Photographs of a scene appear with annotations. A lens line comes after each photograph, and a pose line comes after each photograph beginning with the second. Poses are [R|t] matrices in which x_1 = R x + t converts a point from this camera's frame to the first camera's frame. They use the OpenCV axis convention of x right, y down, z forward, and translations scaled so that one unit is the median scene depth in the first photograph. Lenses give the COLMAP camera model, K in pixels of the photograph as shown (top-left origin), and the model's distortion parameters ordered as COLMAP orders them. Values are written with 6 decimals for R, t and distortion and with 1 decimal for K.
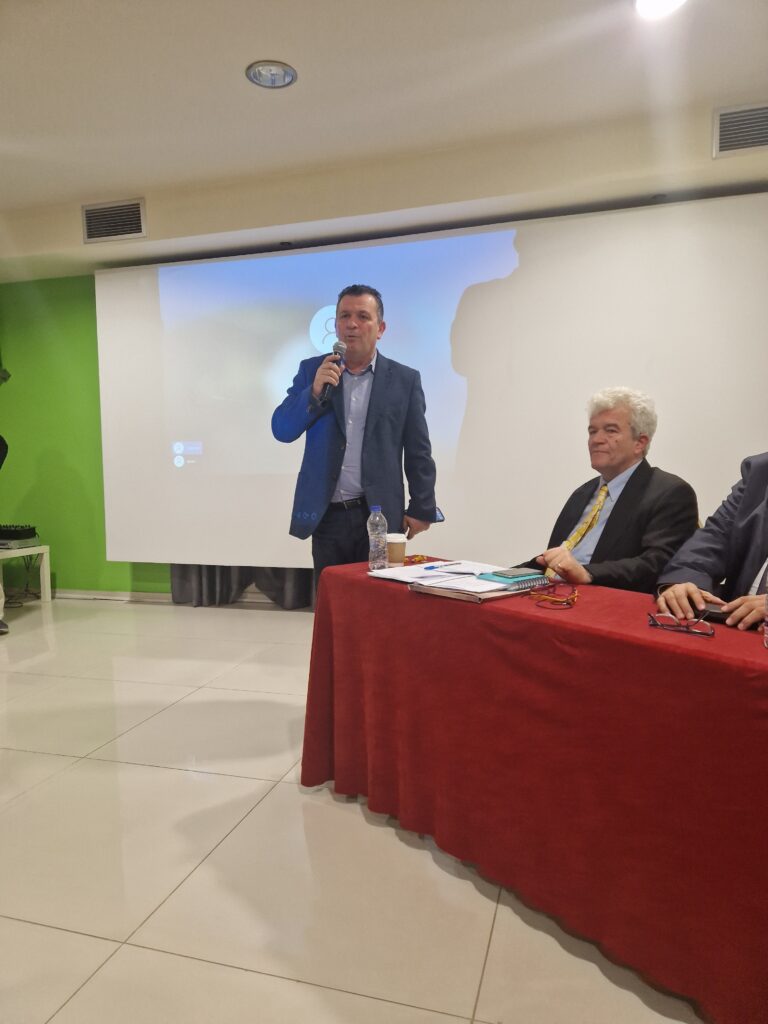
lens RADIAL K [[680.9, 0, 384.0], [0, 680.9, 512.0], [0, 0, 1]] dist [0.045223, -0.054725]
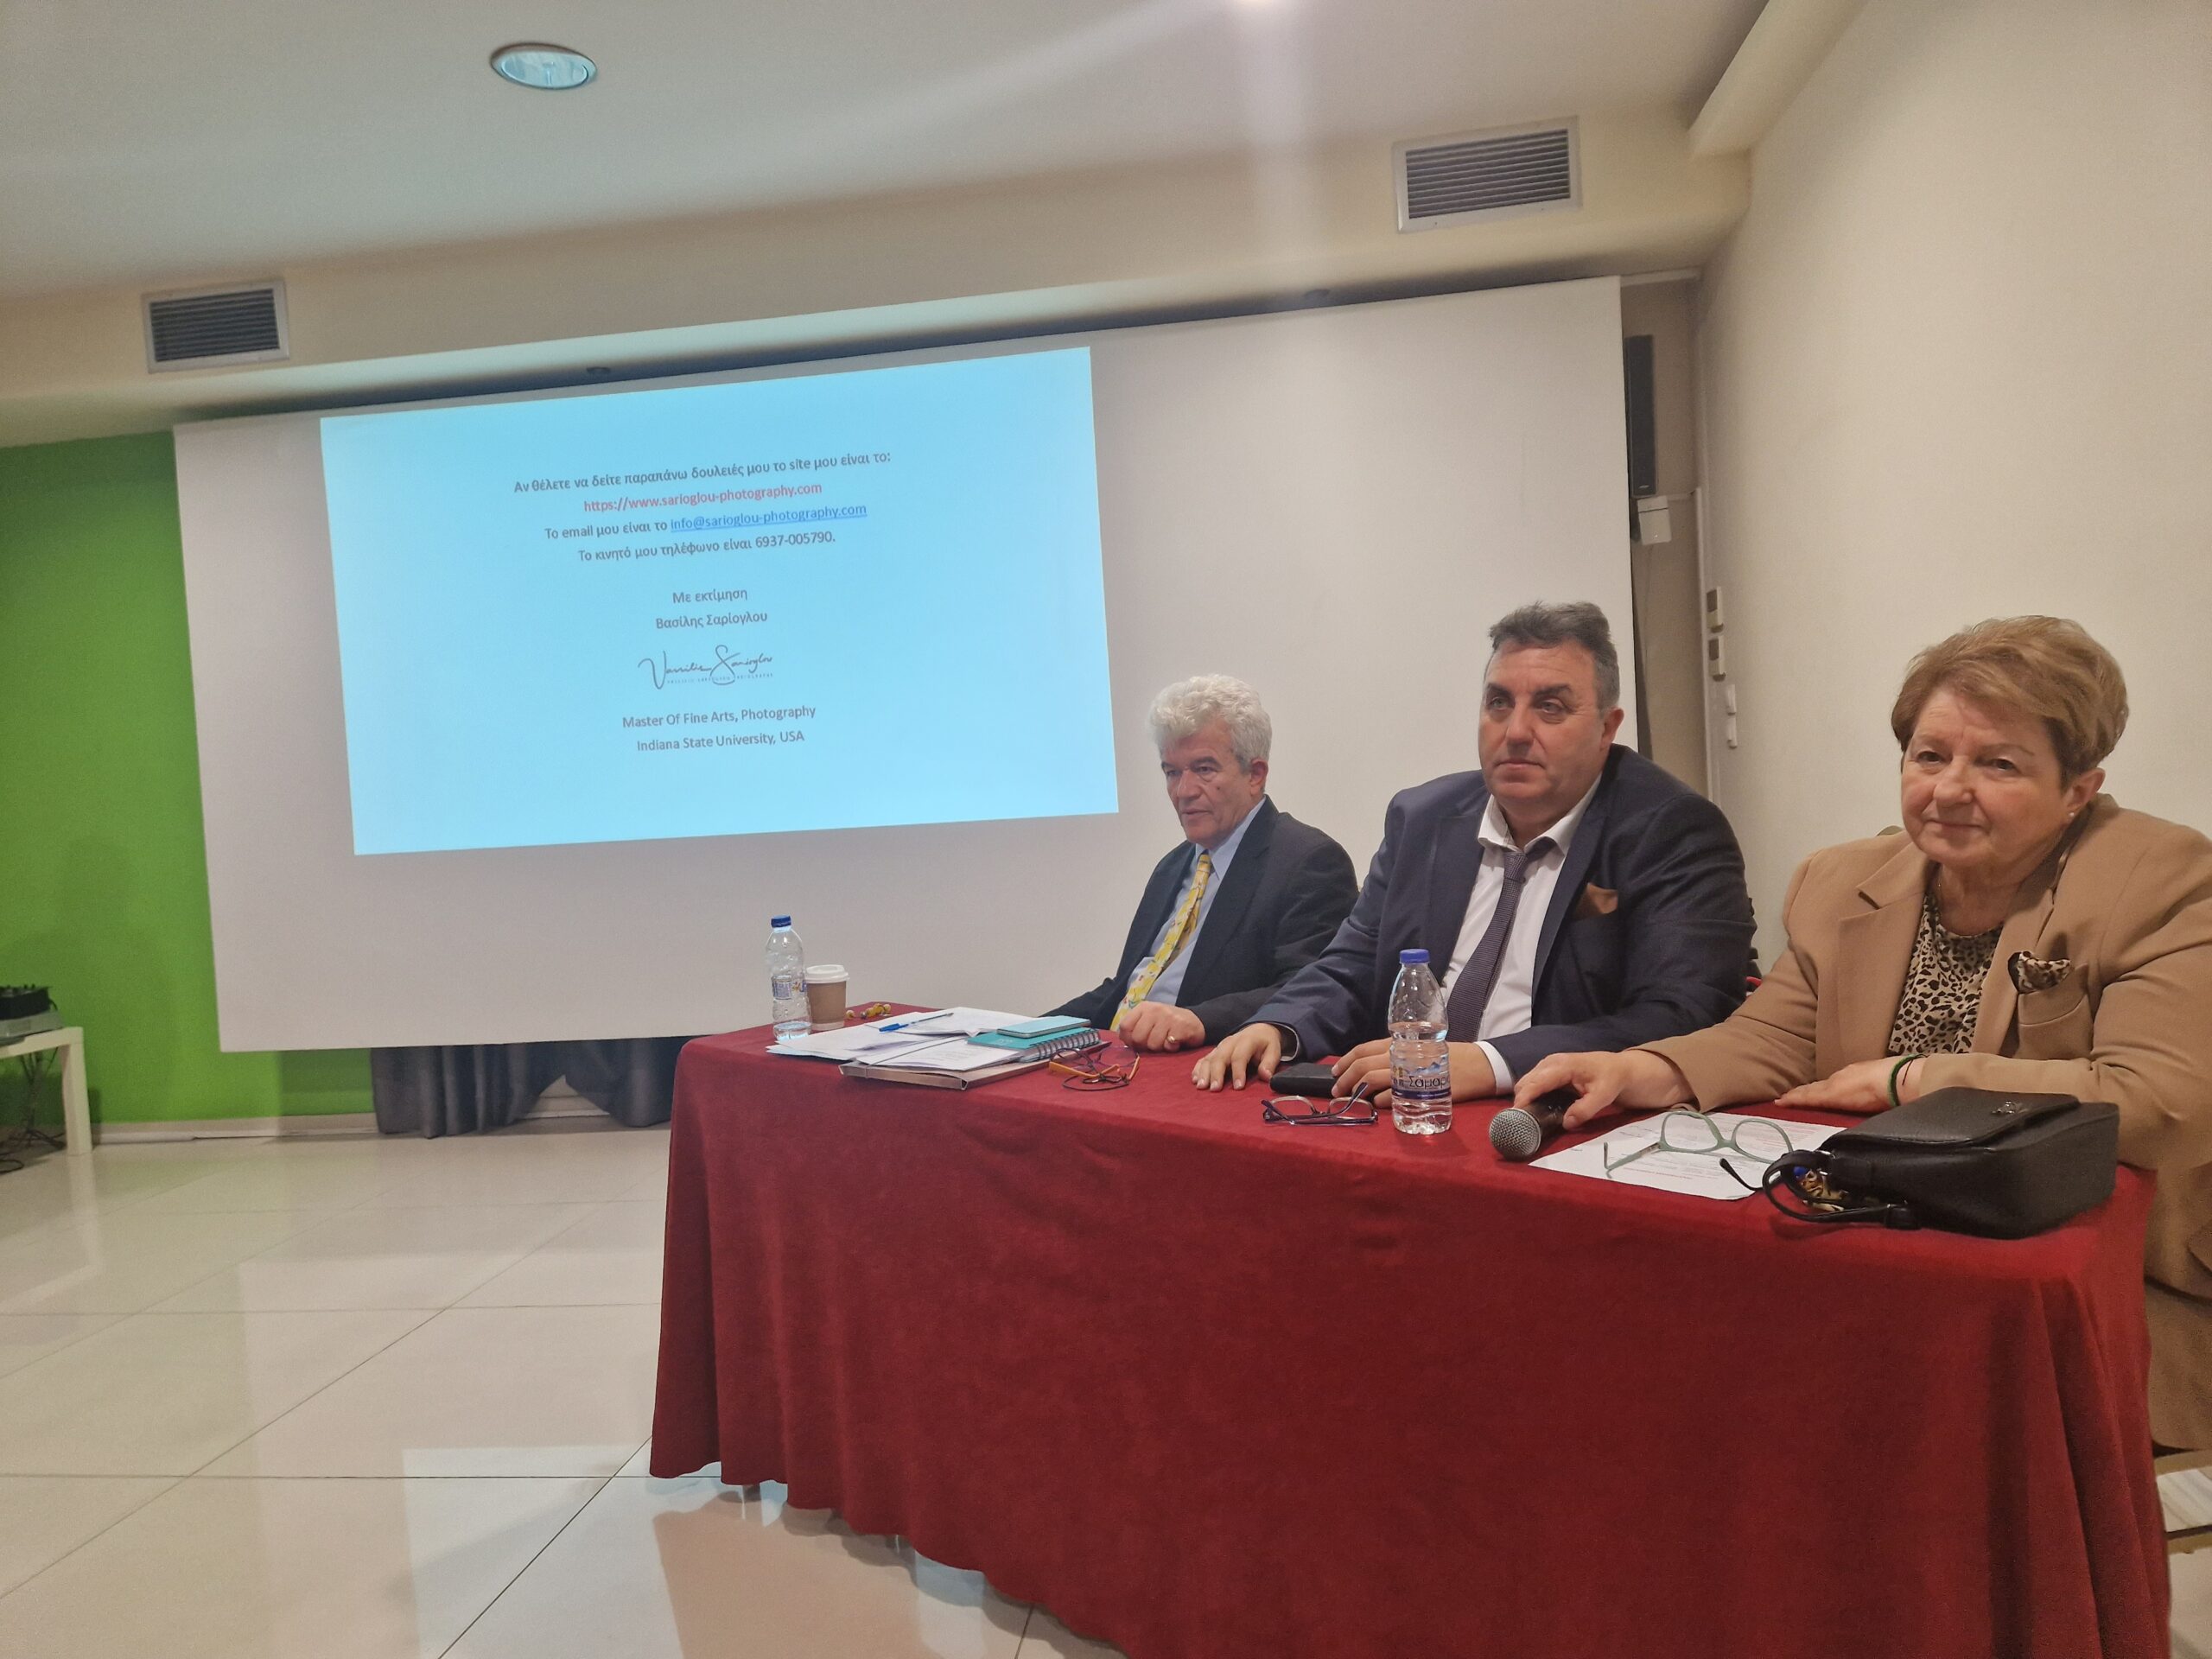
lens RADIAL K [[1438.1, 0, 1106.0], [0, 1438.1, 829.5], [0, 0, 1]] dist [-0.022672, -0.000371]
pose [[0.983227, -0.051676, 0.174912, 0.037669], [0.059188, 0.997523, -0.038003, -0.014324], [-0.172515, 0.047718, 0.983850, -0.093197]]
